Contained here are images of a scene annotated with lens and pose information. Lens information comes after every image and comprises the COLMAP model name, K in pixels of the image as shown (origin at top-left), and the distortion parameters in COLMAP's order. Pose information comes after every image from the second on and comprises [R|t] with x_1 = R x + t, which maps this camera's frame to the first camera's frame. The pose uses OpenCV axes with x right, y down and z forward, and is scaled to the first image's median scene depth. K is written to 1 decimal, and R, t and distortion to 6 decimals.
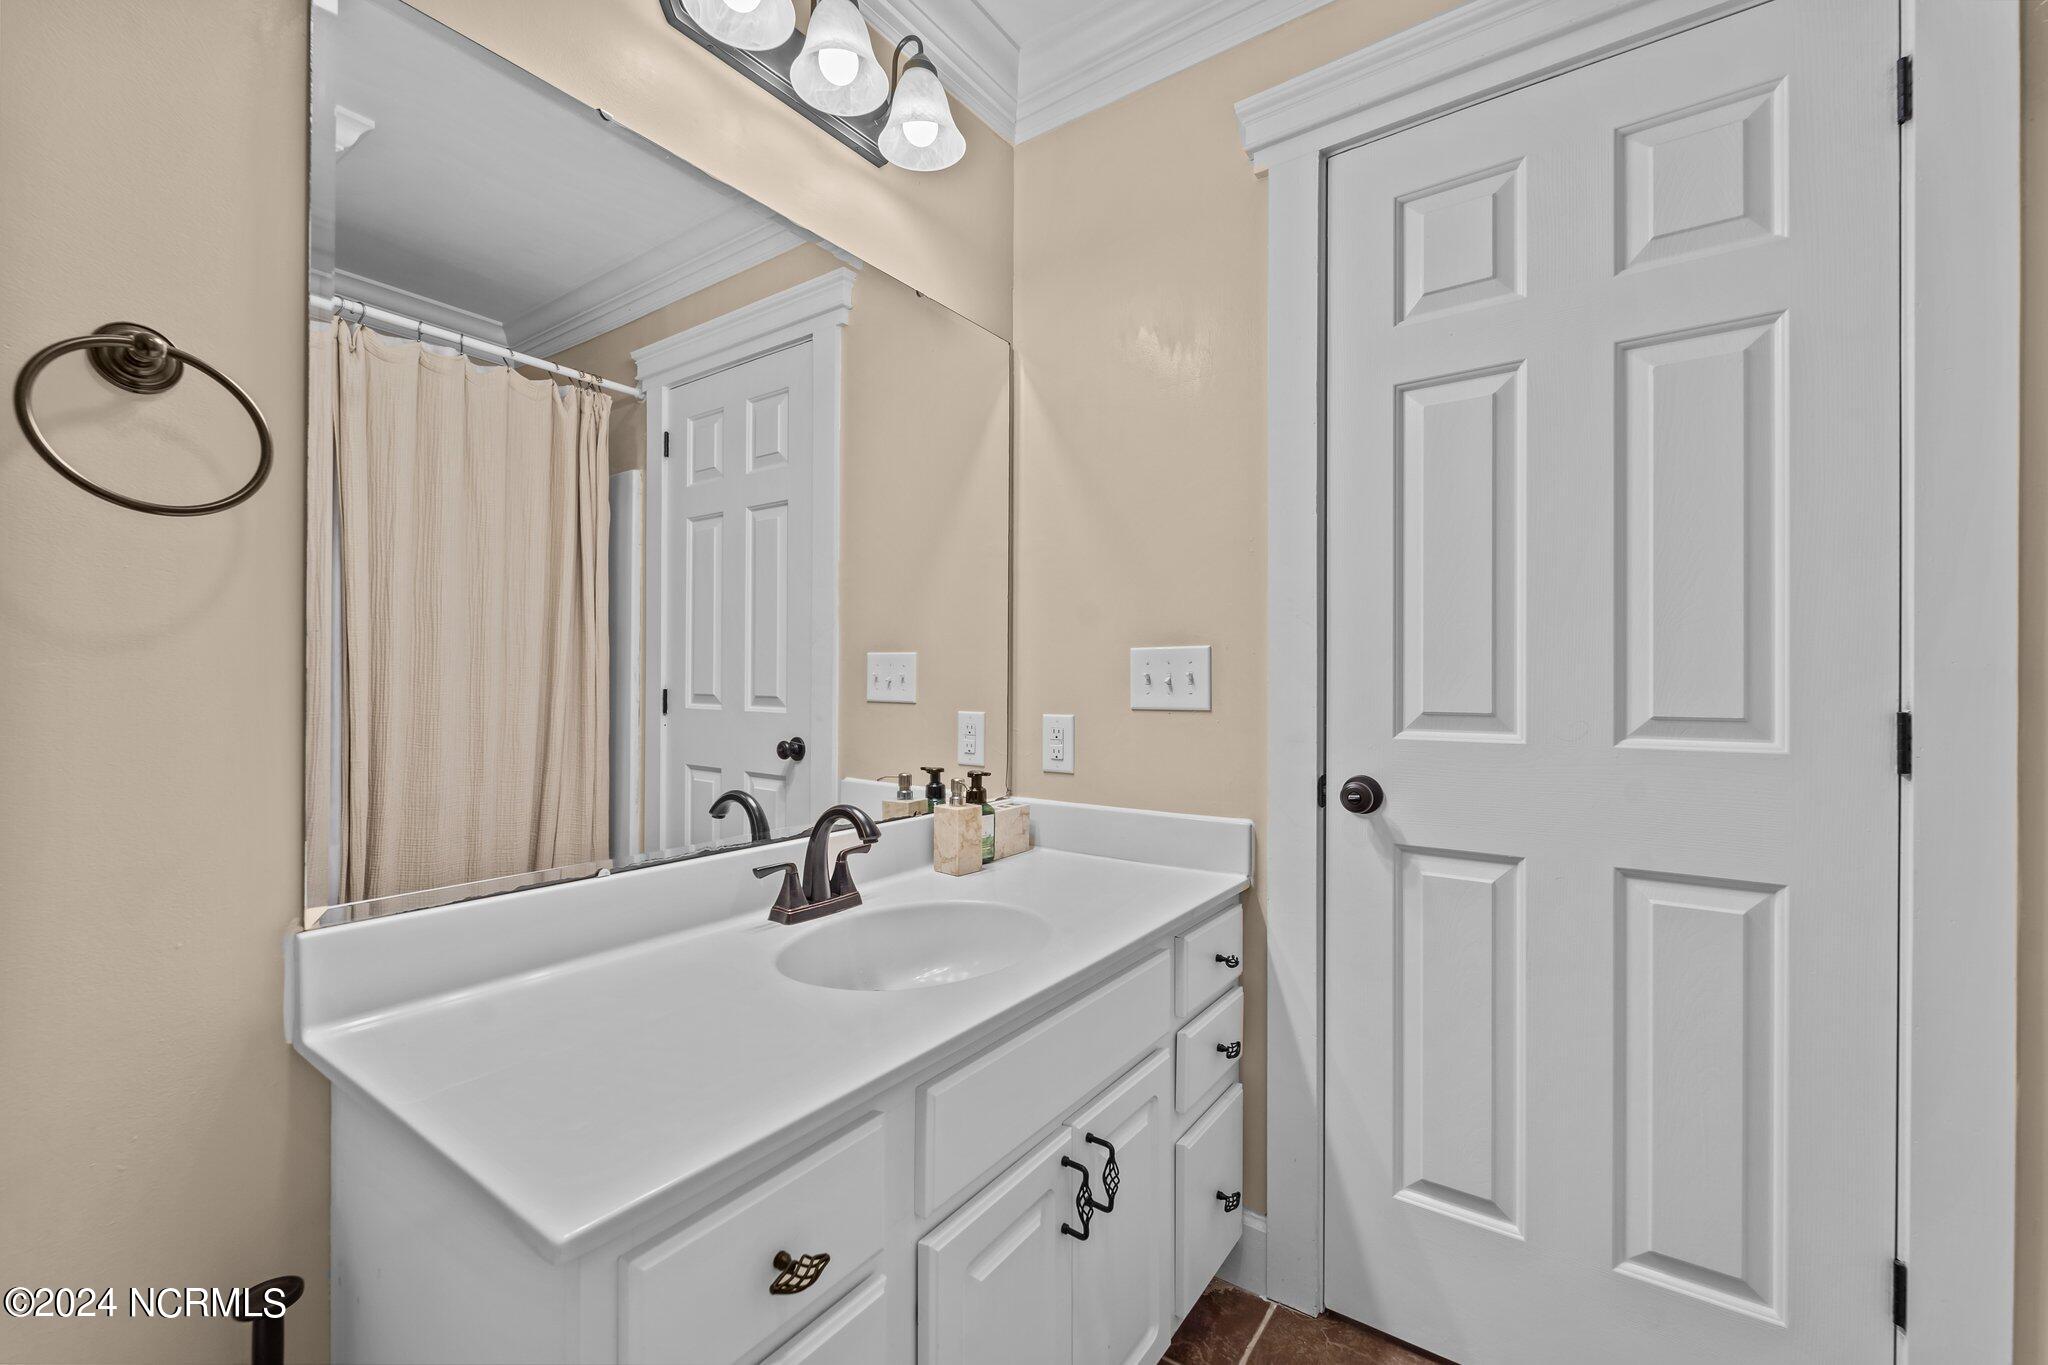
lens RADIAL K [[842.3, 0, 1024.0], [0, 842.3, 682.5], [0, 0, 1]] dist [0.000035, 0.000003]
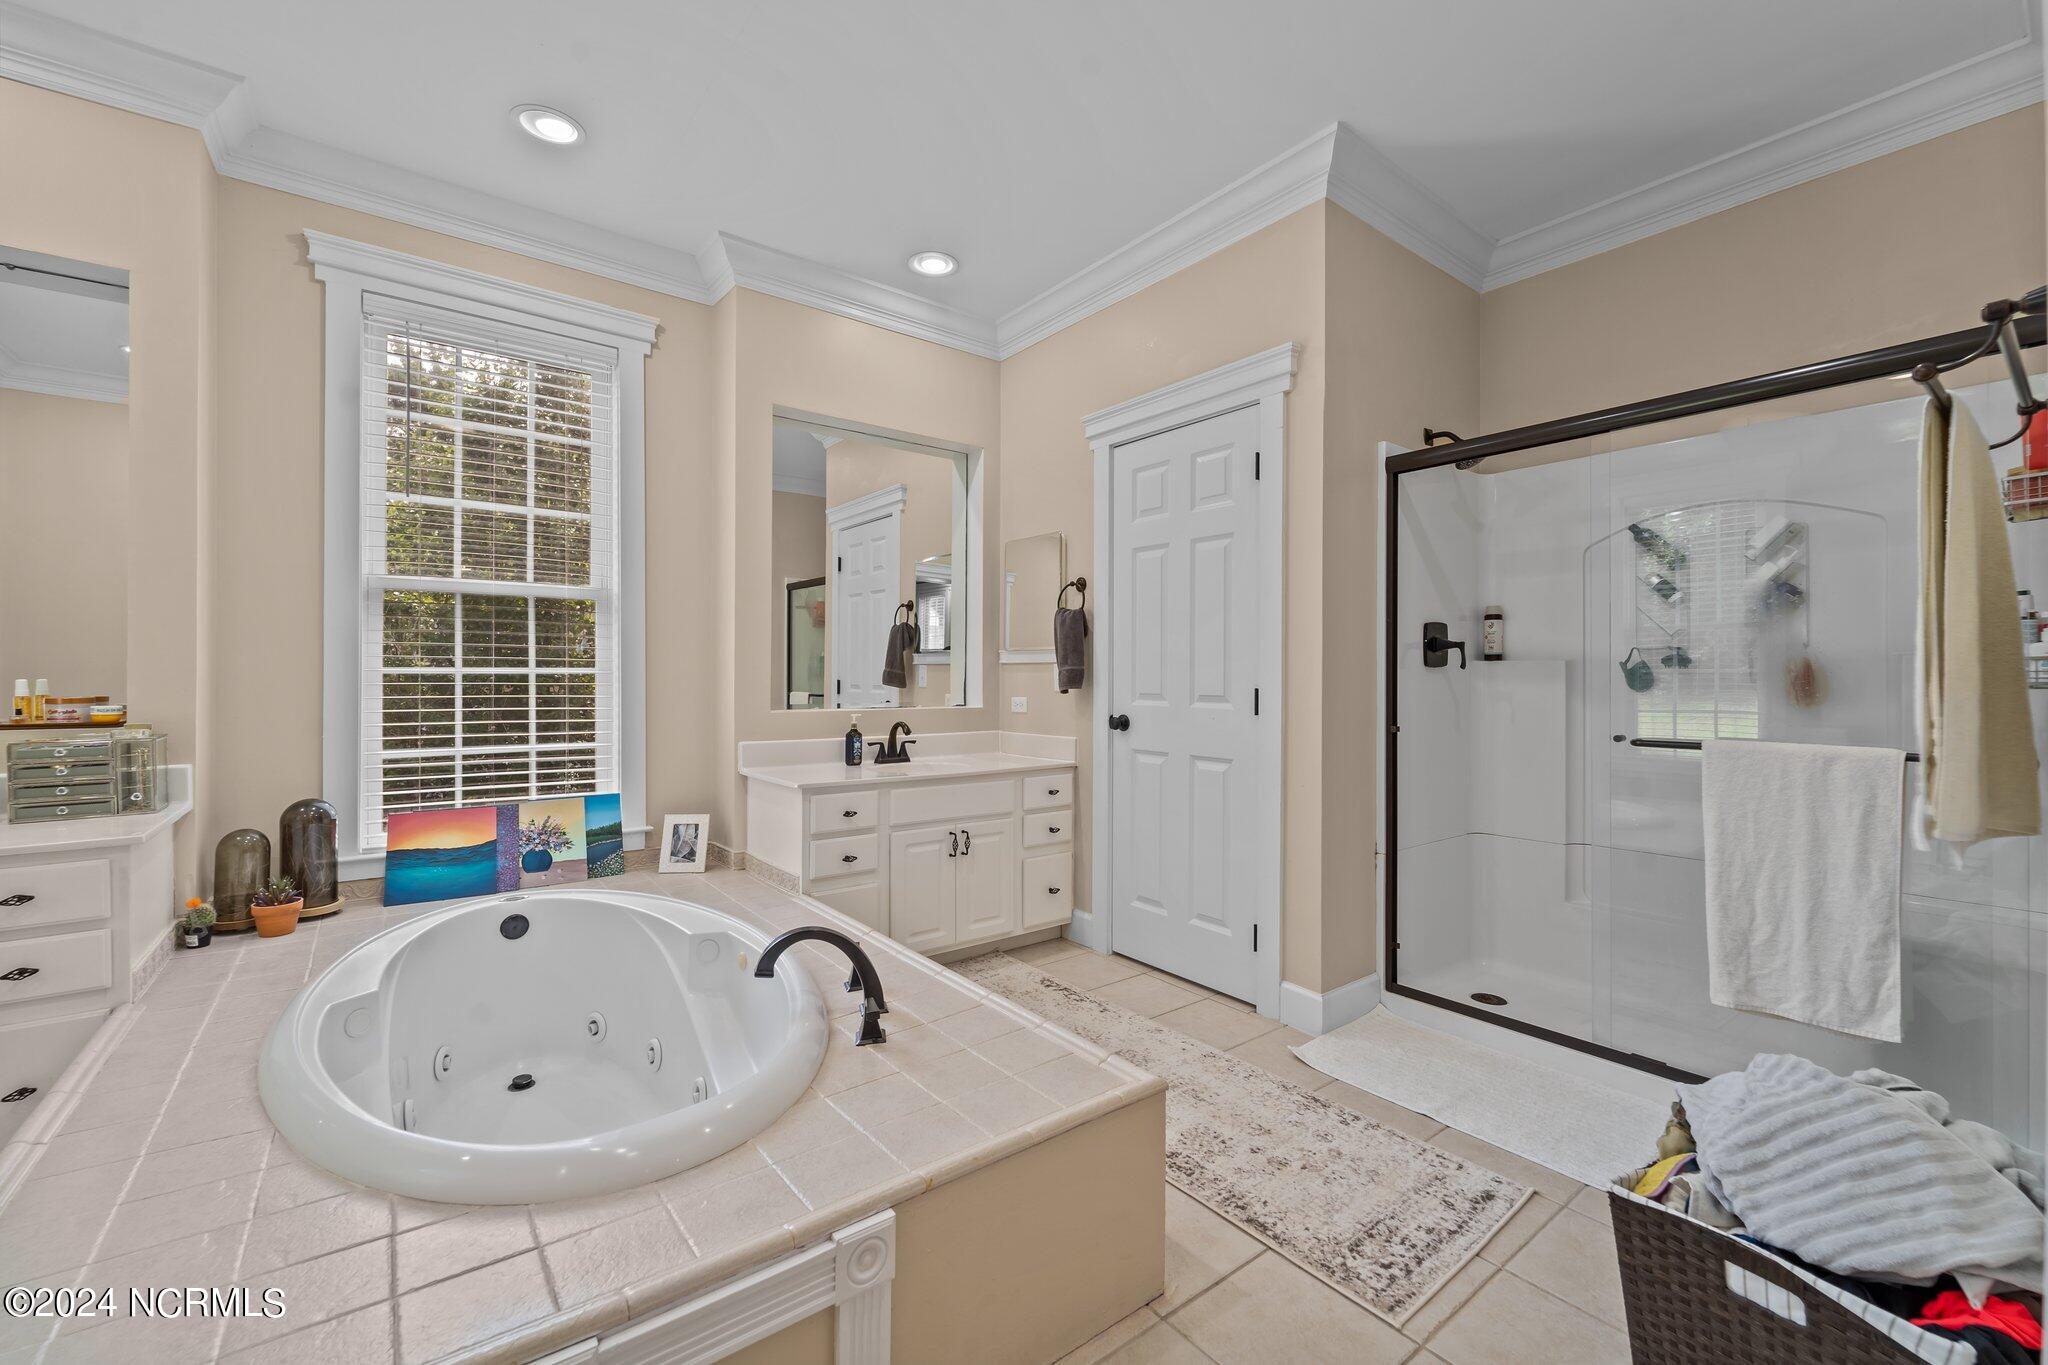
lens RADIAL K [[842.3, 0, 1024.0], [0, 842.3, 682.5], [0, 0, 1]] dist [0.000035, 0.000003]
pose [[0.955976, 0.001626, -0.293442, 0.945816], [-0.000551, 0.999993, 0.003746, 0.001098], [0.293446, -0.003419, 0.955970, -1.465341]]
